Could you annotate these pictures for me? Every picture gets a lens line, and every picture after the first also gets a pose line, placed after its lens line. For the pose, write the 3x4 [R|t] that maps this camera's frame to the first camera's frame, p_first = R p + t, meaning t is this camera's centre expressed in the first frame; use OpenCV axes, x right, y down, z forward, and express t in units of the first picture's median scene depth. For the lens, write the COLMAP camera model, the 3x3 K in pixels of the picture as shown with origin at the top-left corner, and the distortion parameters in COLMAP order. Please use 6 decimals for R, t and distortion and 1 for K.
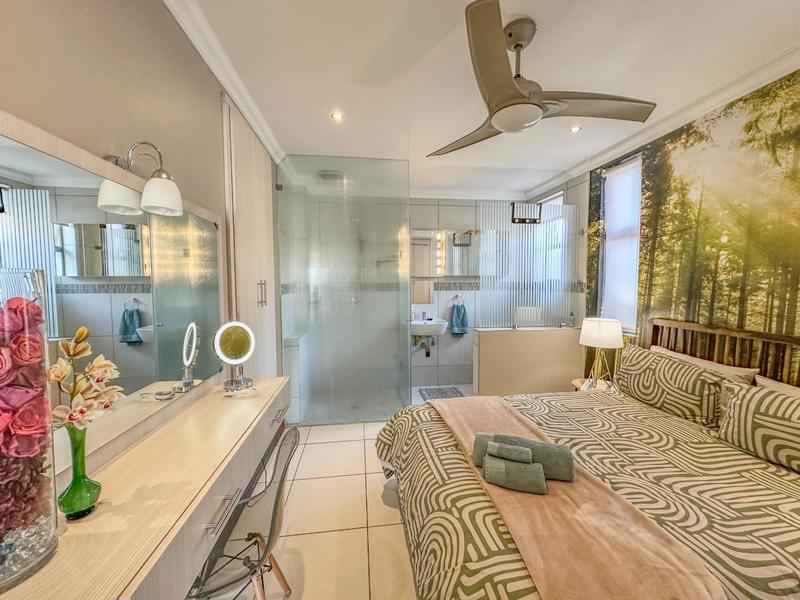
lens RADIAL K [[318.7, 0, 400.0], [0, 318.7, 300.0], [0, 0, 1]] dist [-0.001974, 0.000659]
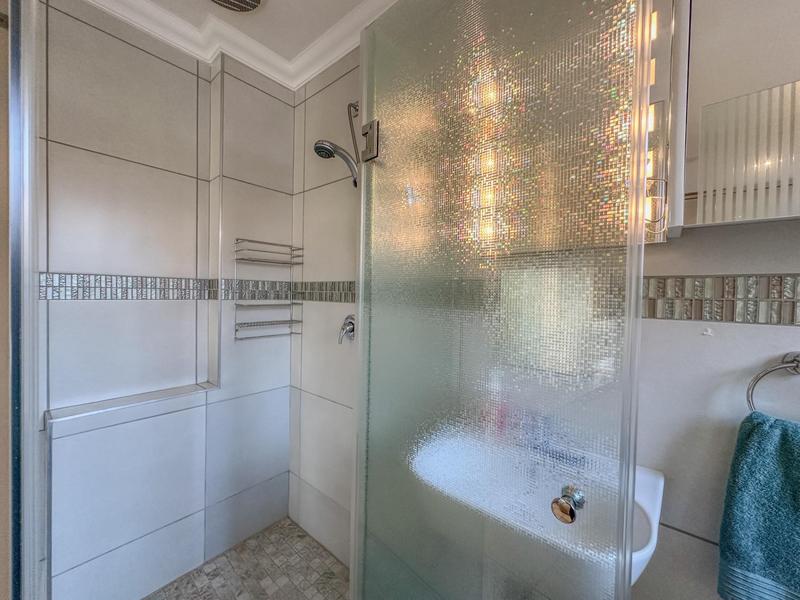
lens RADIAL K [[318.7, 0, 400.0], [0, 318.7, 300.0], [0, 0, 1]] dist [-0.001974, 0.000659]
pose [[0.676980, 0.035469, -0.735146, 0.327178], [-0.065331, 0.997791, -0.012021, -0.056327], [0.733096, 0.056166, 0.677802, 1.518413]]
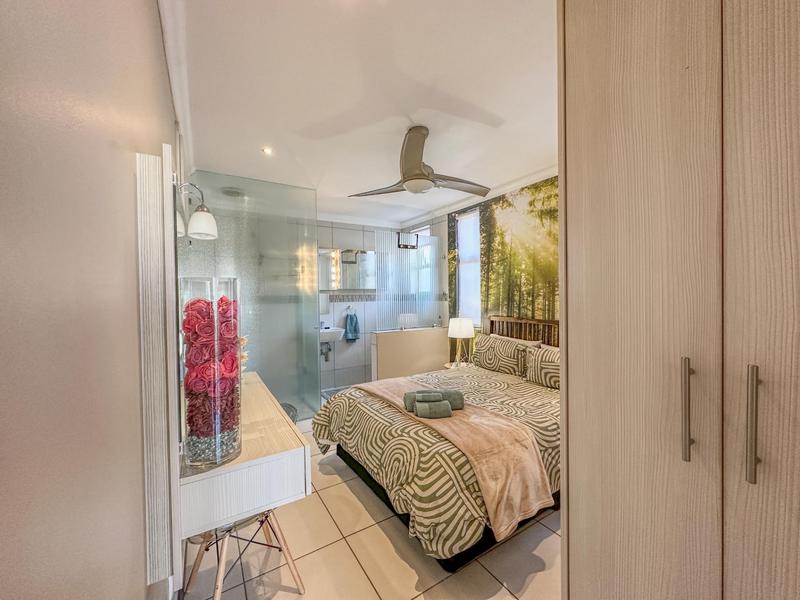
lens RADIAL K [[318.7, 0, 400.0], [0, 318.7, 300.0], [0, 0, 1]] dist [-0.001974, 0.000659]
pose [[0.910684, -0.014367, 0.412853, -0.259995], [0.033650, 0.998654, -0.039475, 0.030151], [-0.411730, 0.049842, 0.909942, -0.244361]]
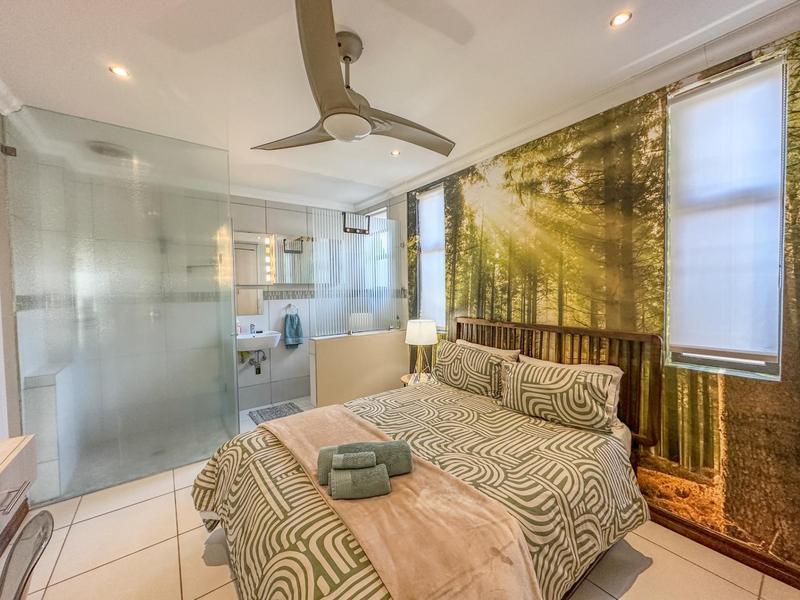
lens RADIAL K [[318.7, 0, 400.0], [0, 318.7, 300.0], [0, 0, 1]] dist [-0.001974, 0.000659]
pose [[0.870026, -0.025703, 0.492335, -0.003314], [0.039242, 0.999082, -0.017187, 0.003402], [-0.491441, 0.034274, 0.870236, 0.035564]]
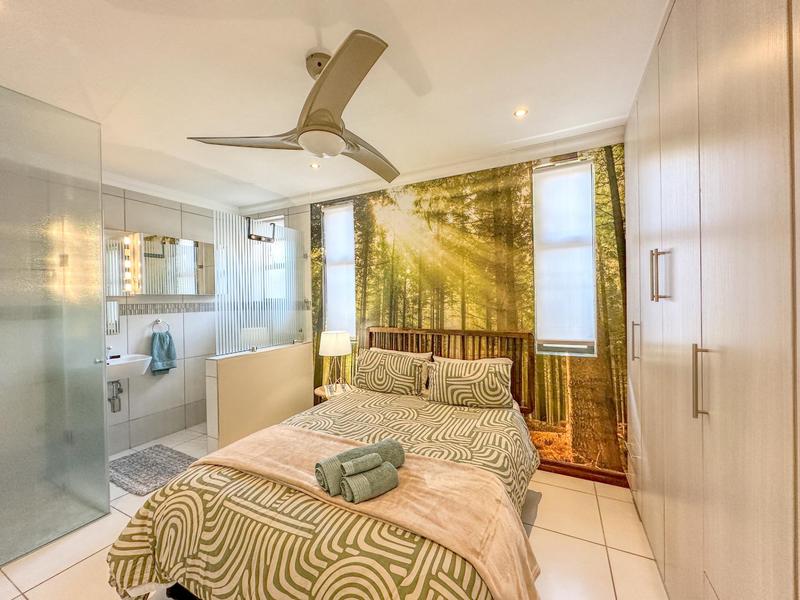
lens RADIAL K [[318.7, 0, 400.0], [0, 318.7, 300.0], [0, 0, 1]] dist [-0.001974, 0.000659]
pose [[0.558851, -0.009612, 0.829213, -0.261904], [0.061180, 0.997686, -0.029668, -0.008620], [-0.827008, 0.067311, 0.558145, 0.172135]]
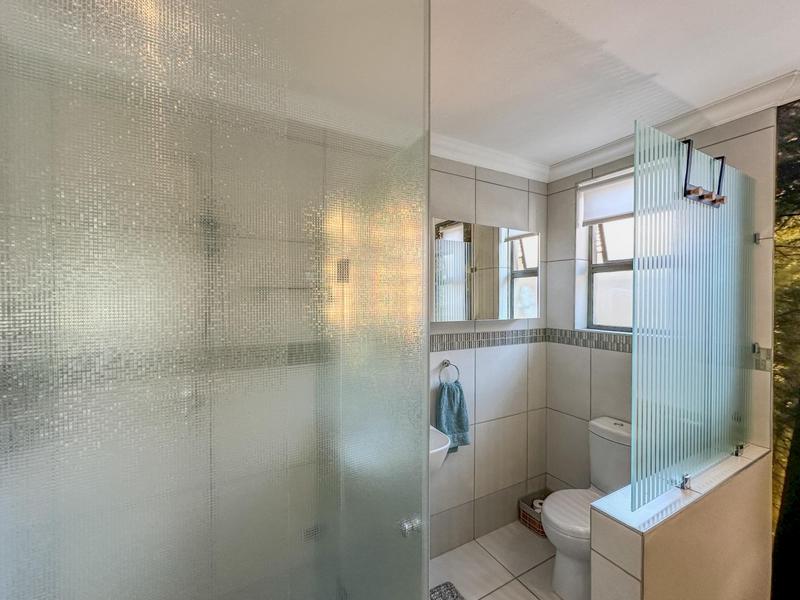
lens RADIAL K [[333.6, 0, 400.0], [0, 333.6, 300.0], [0, 0, 1]] dist [0.000238, 0.000218]
pose [[0.929404, 0.003529, 0.369046, -0.127207], [0.014602, 0.998820, -0.046324, -0.166083], [-0.368774, 0.048443, 0.928256, 1.134143]]
